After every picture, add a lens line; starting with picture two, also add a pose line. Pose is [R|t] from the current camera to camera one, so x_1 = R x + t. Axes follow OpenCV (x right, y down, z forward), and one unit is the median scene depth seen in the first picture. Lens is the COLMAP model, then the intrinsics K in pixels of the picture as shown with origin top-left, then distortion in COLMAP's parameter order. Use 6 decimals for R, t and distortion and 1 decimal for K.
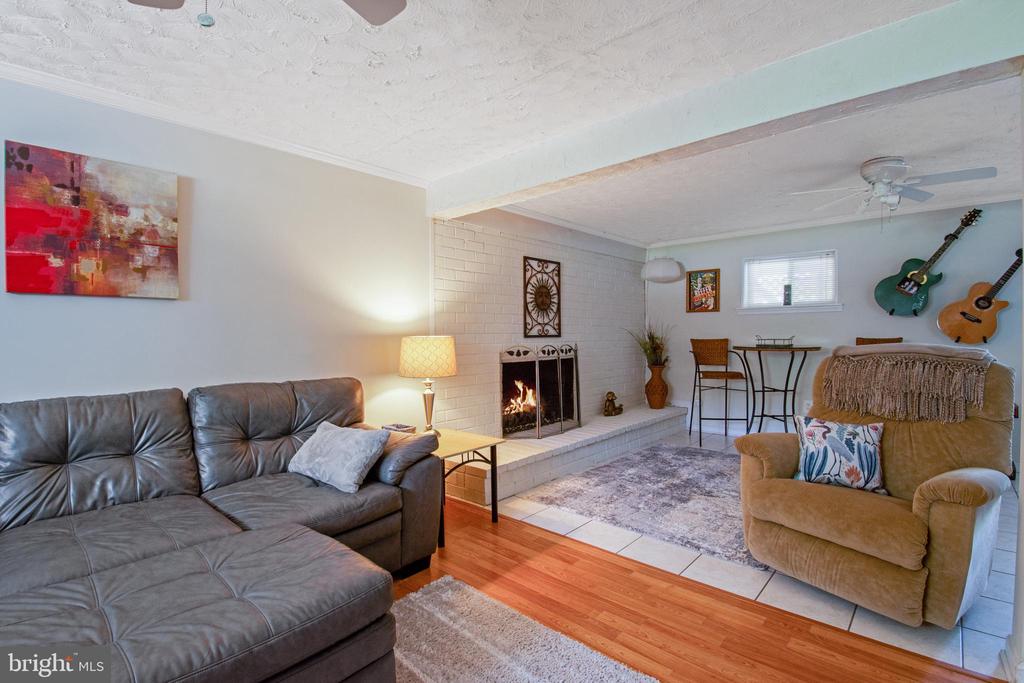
lens RADIAL K [[475.6, 0, 510.1], [0, 475.6, 342.9], [0, 0, 1]] dist [-0.014574, -0.001590]
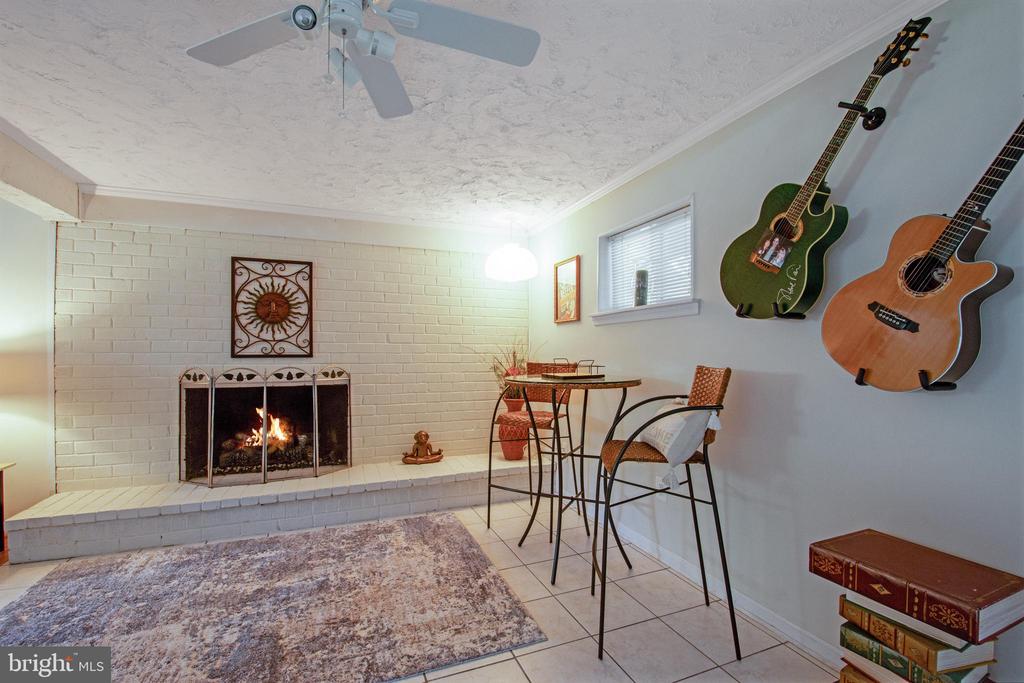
lens RADIAL K [[447.7, 0, 511.5], [0, 447.7, 348.7], [0, 0, 1]] dist [-0.013760, -0.004206]
pose [[0.905521, 0.004304, -0.424280, 0.807174], [-0.012706, 0.999775, -0.016978, -0.019882], [0.424112, 0.020765, 0.905372, 0.532453]]
